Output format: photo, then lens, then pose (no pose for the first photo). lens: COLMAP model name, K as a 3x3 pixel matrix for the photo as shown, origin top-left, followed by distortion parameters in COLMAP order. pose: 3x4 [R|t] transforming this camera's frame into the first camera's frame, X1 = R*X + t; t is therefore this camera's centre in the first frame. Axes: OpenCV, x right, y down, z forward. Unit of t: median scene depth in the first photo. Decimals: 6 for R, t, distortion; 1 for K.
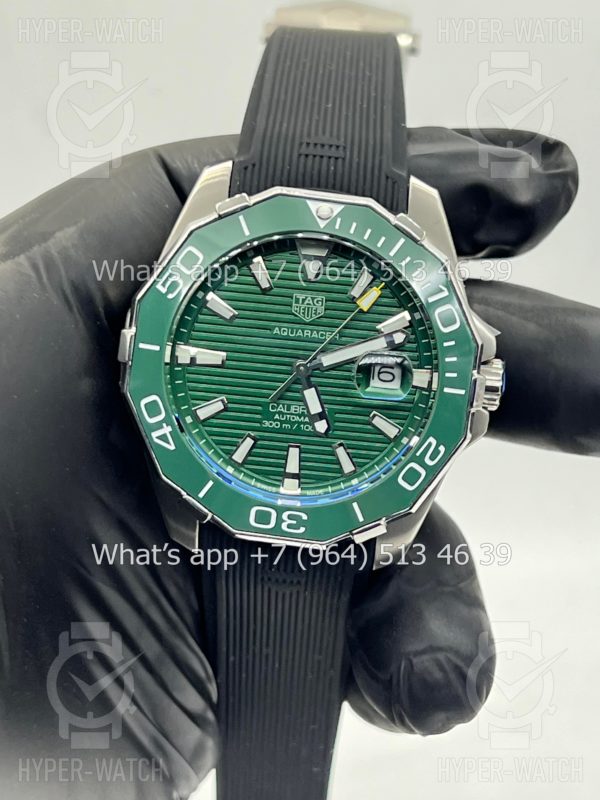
lens RADIAL K [[1691.2, 0, 300.0], [0, 1691.2, 400.0], [0, 0, 1]] dist [0.086103, 0.313832]
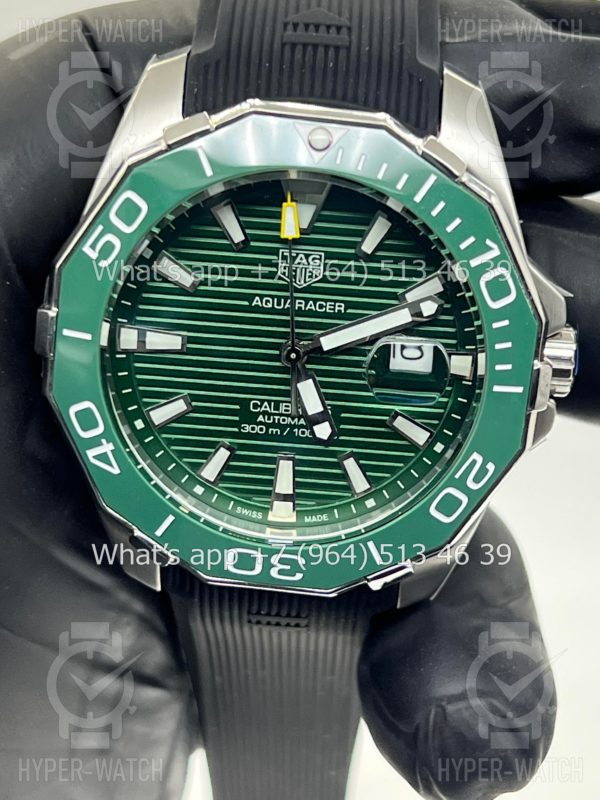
lens RADIAL K [[1691.2, 0, 300.0], [0, 1691.2, 400.0], [0, 0, 1]] dist [0.086103, 0.313832]
pose [[0.999528, -0.018632, -0.024431, 0.020815], [0.023148, 0.979512, 0.200049, -0.142006], [0.020203, -0.200520, 0.979481, 0.295670]]
